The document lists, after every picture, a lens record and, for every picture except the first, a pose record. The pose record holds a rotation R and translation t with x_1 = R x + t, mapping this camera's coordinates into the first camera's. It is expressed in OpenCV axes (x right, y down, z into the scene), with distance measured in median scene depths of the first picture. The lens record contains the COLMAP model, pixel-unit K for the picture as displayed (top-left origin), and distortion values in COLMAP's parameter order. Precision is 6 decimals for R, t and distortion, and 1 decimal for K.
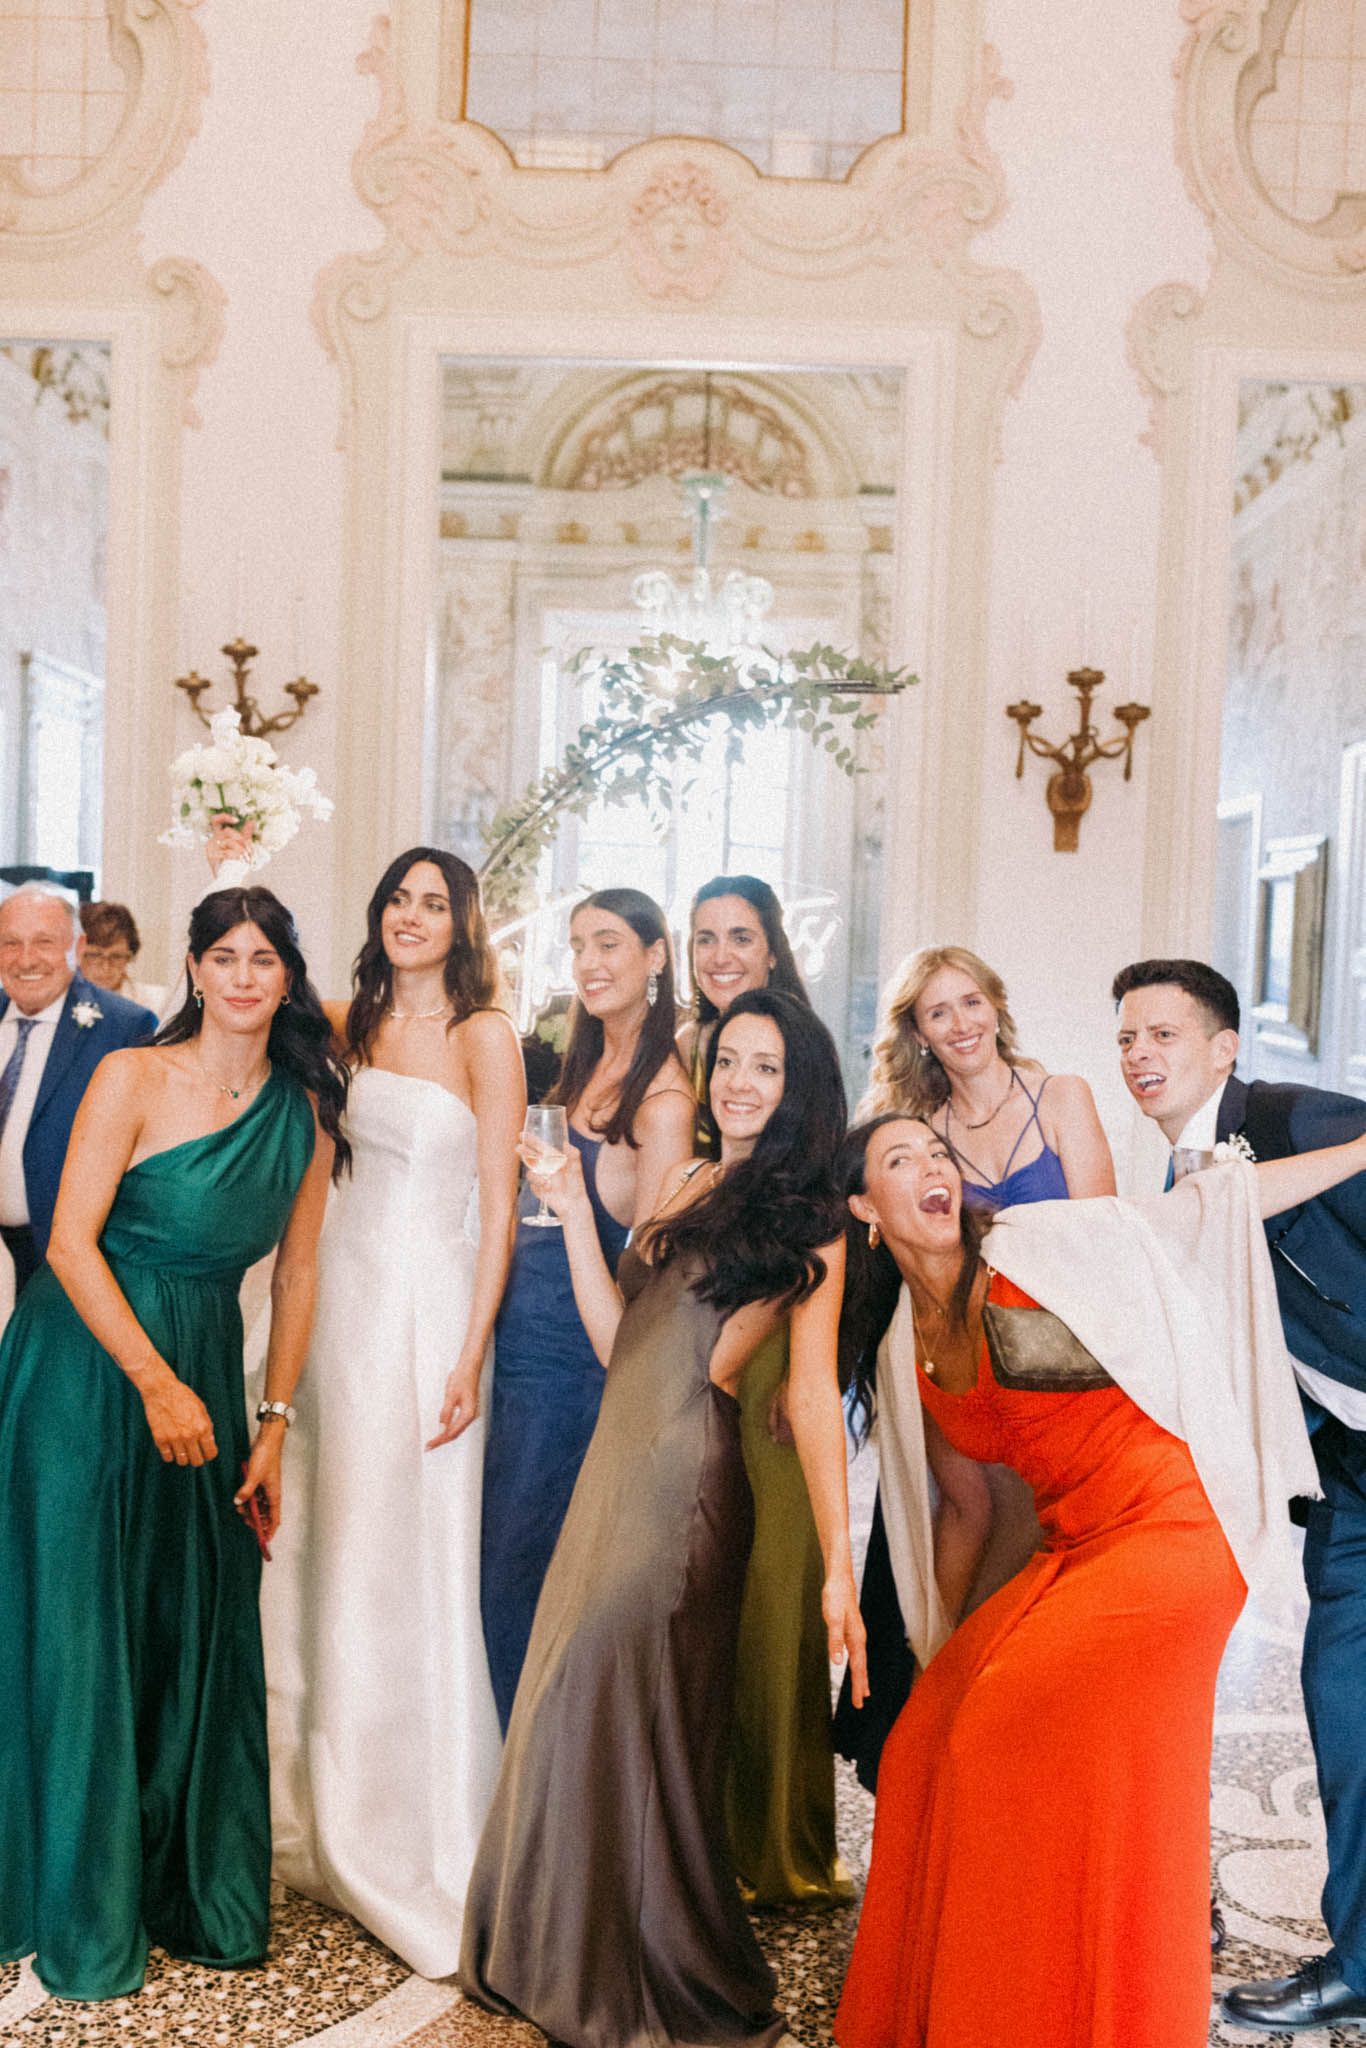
lens RADIAL K [[1951.9, 0, 682.5], [0, 1951.9, 1032.1], [0, 0, 1]] dist [0.010599, 0.000000]
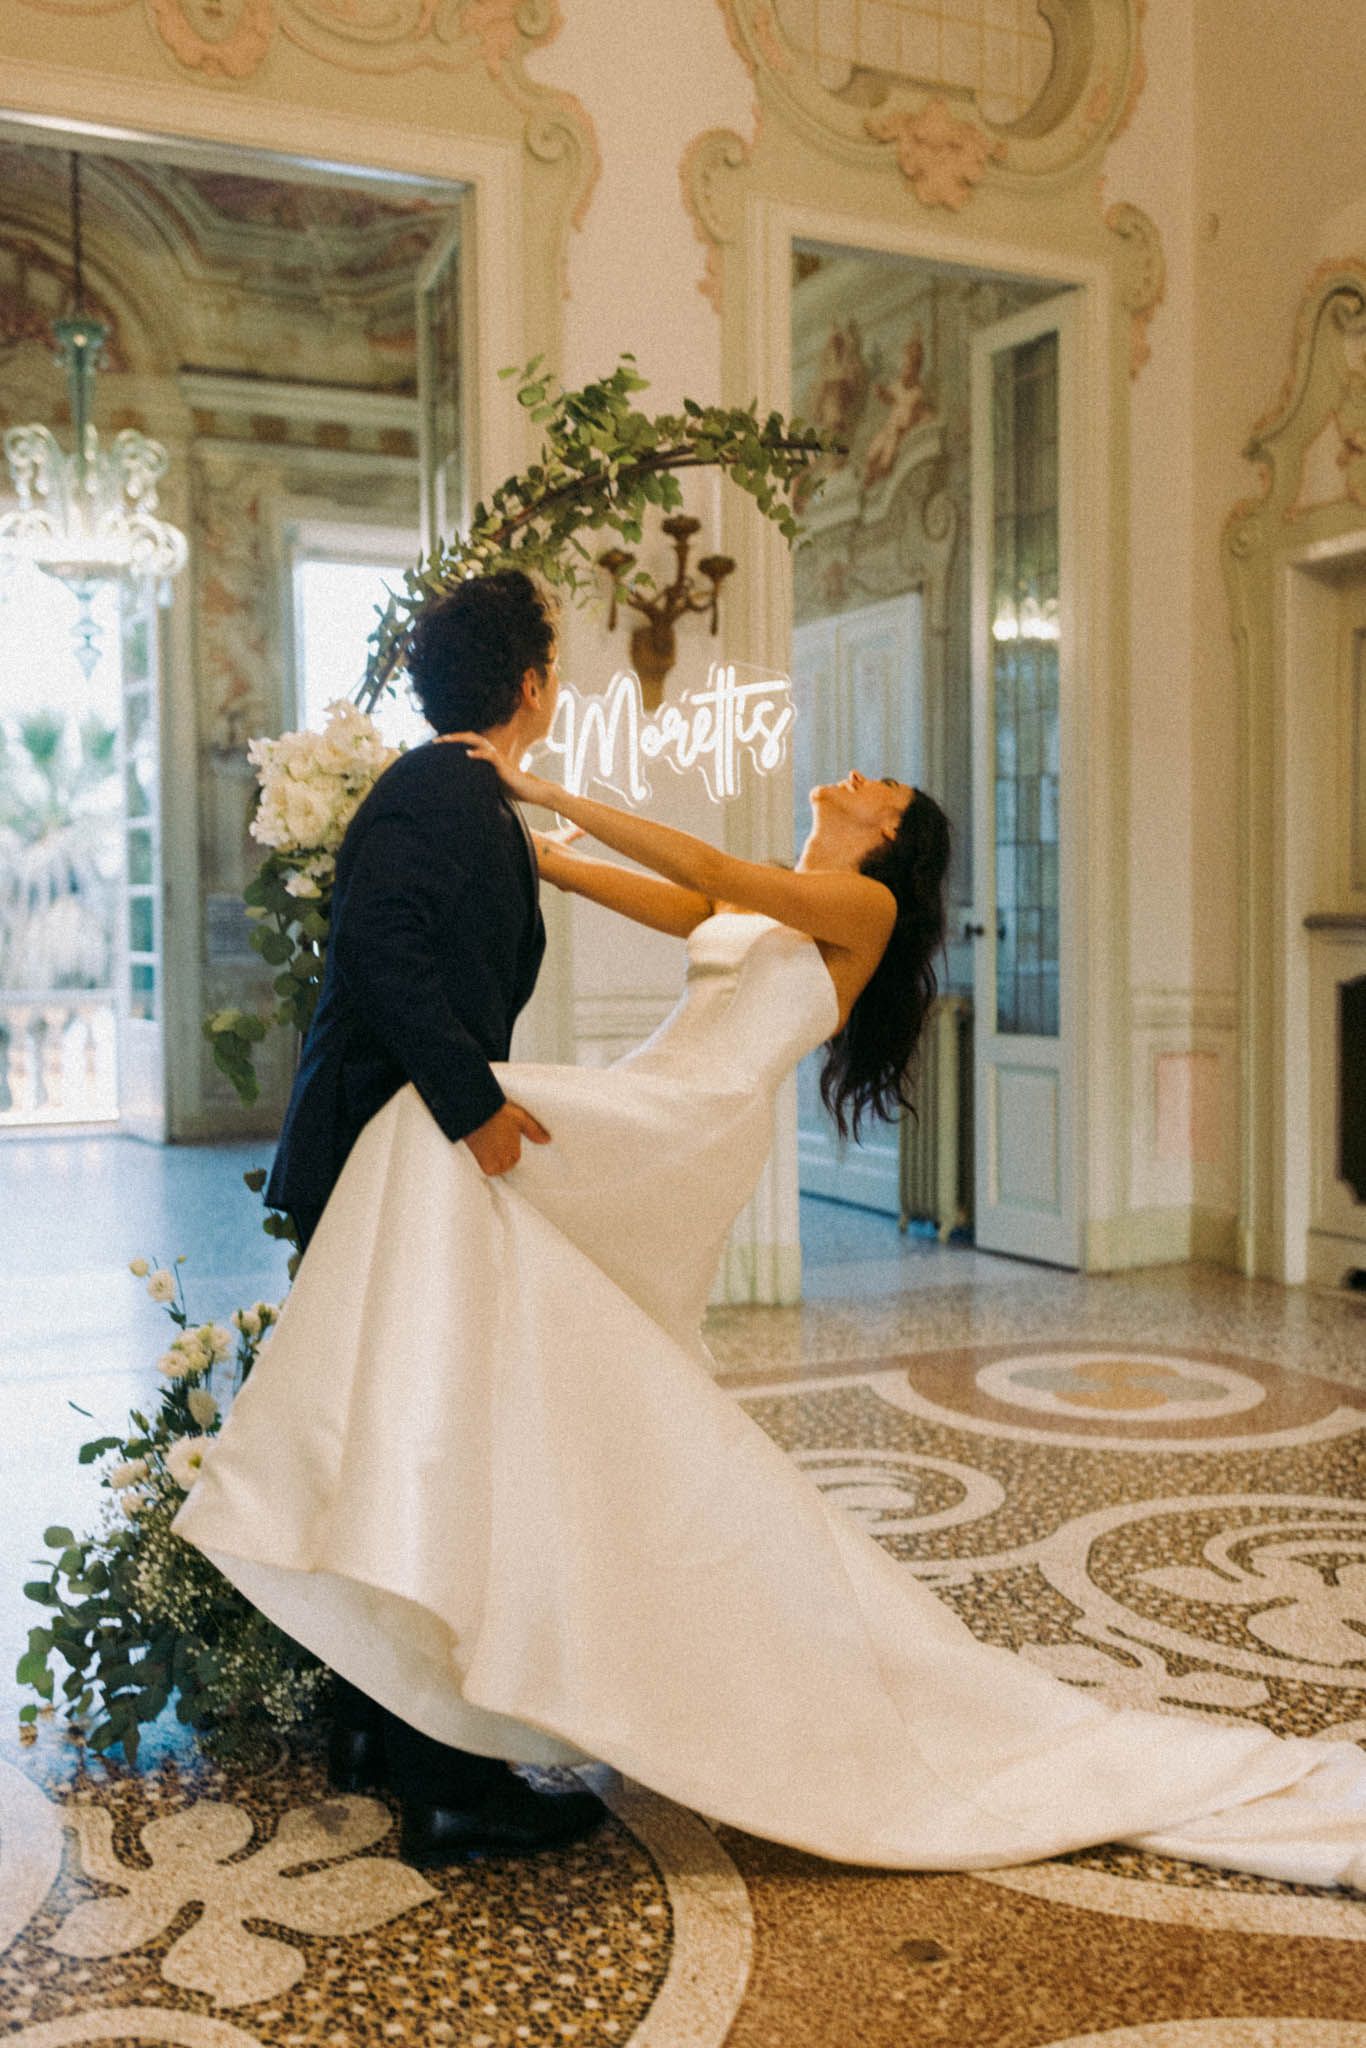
lens RADIAL K [[1951.9, 0, 683.4], [0, 1951.9, 1024.2], [0, 0, 1]] dist [0.010599, 0.000000]
pose [[0.899301, -0.064239, 0.432587, -0.222858], [0.057366, 0.997934, 0.028935, 0.037077], [-0.433552, -0.001205, 0.901128, 0.120823]]
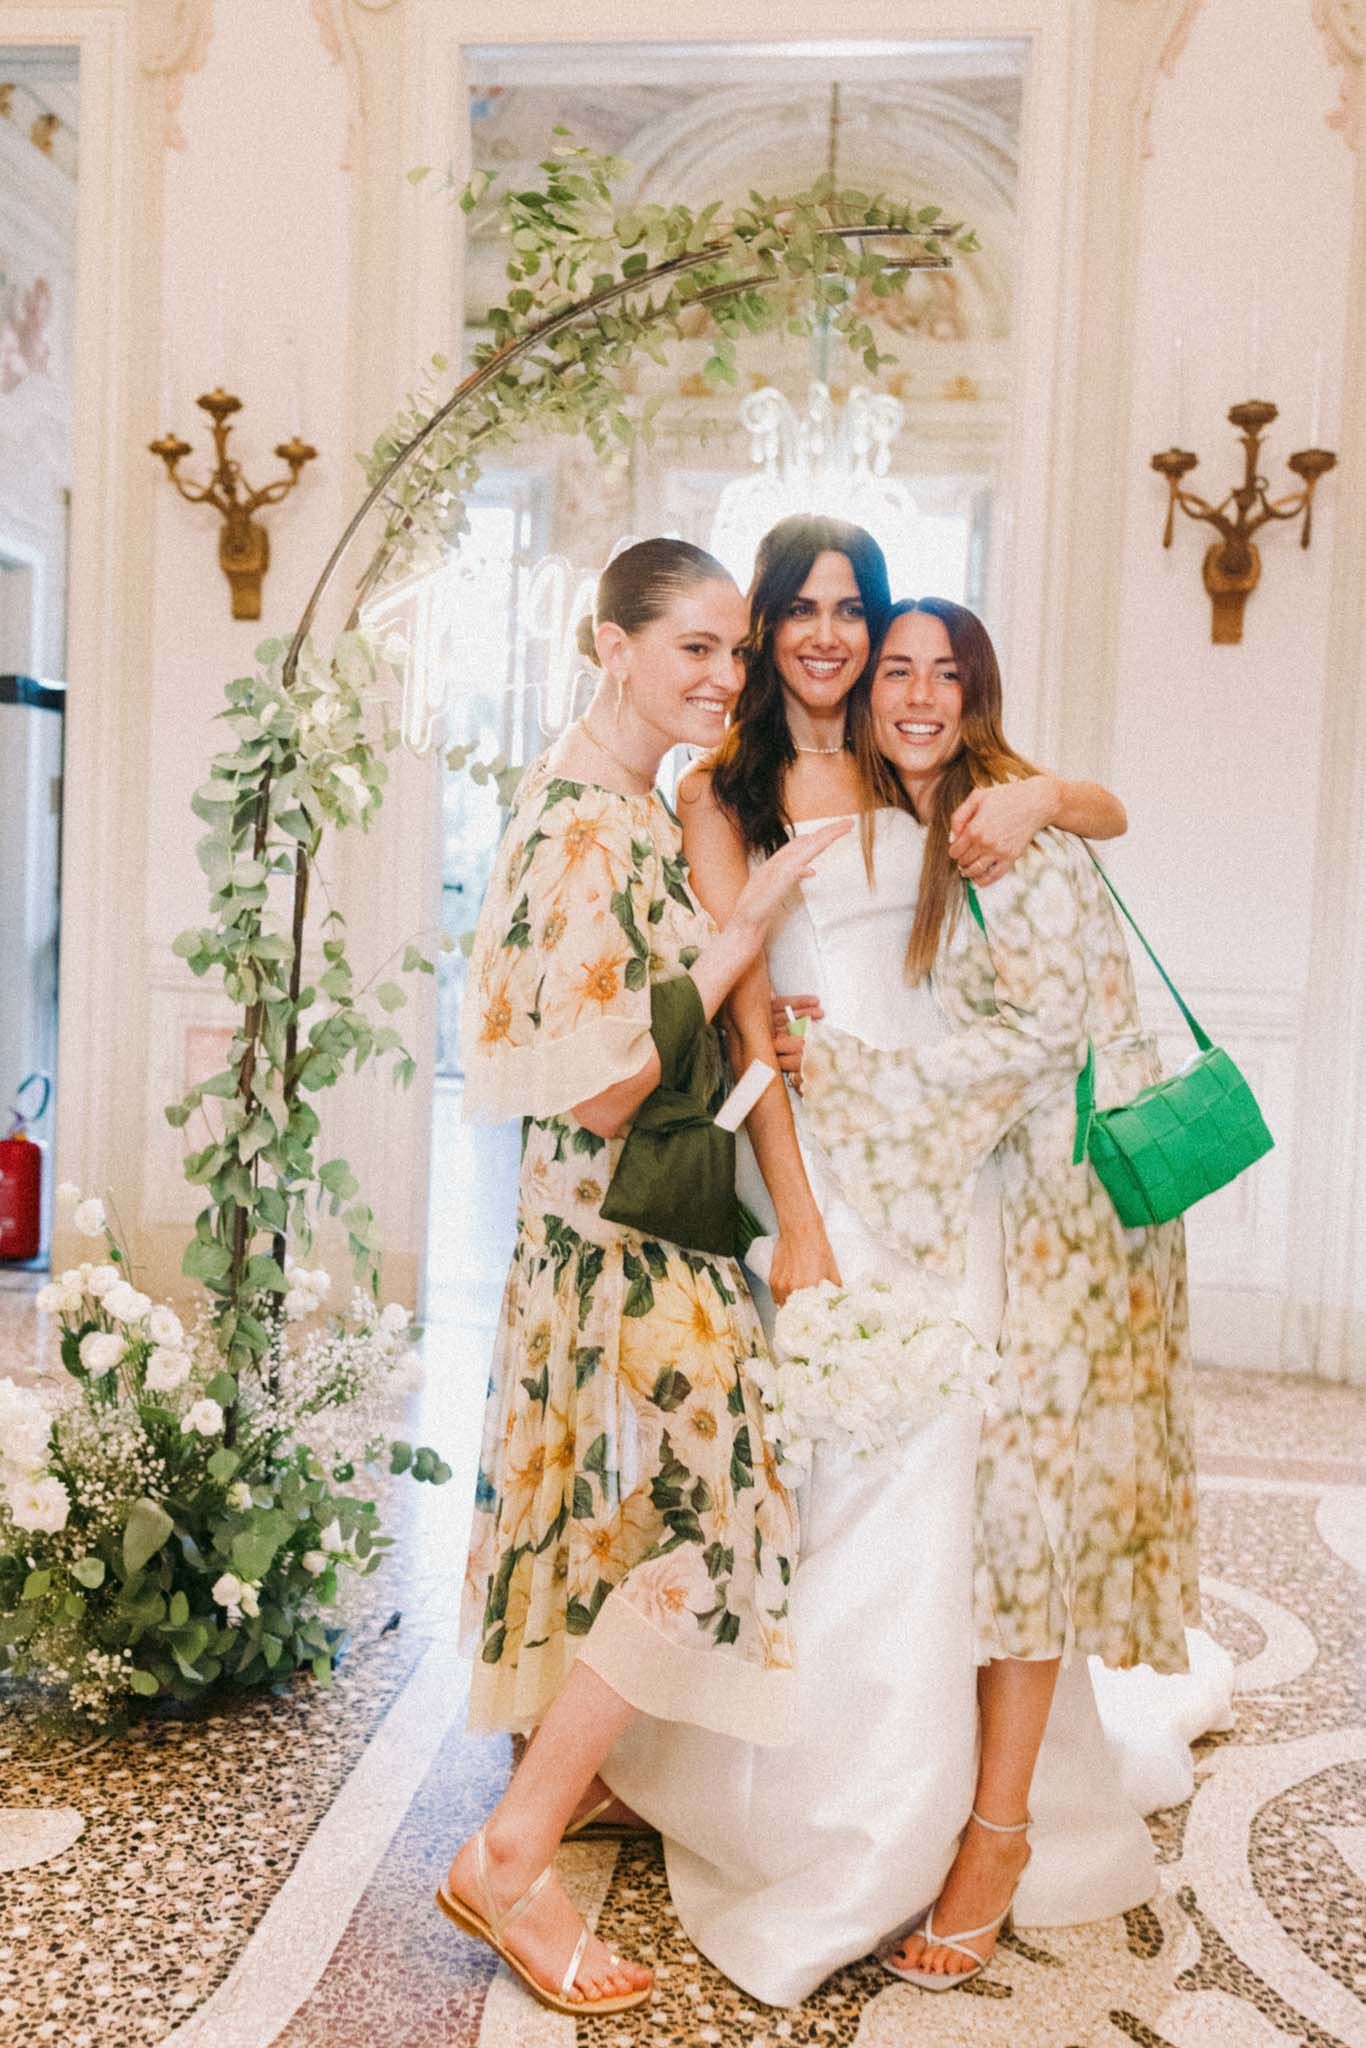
lens RADIAL K [[1951.9, 0, 686.3], [0, 1951.9, 1024.6], [0, 0, 1]] dist [0.010599, 0.000000]
pose [[0.995465, 0.009686, -0.094638, 0.053241], [-0.008458, 0.999875, 0.013373, 0.056901], [0.094756, -0.012512, 0.995422, 0.178202]]
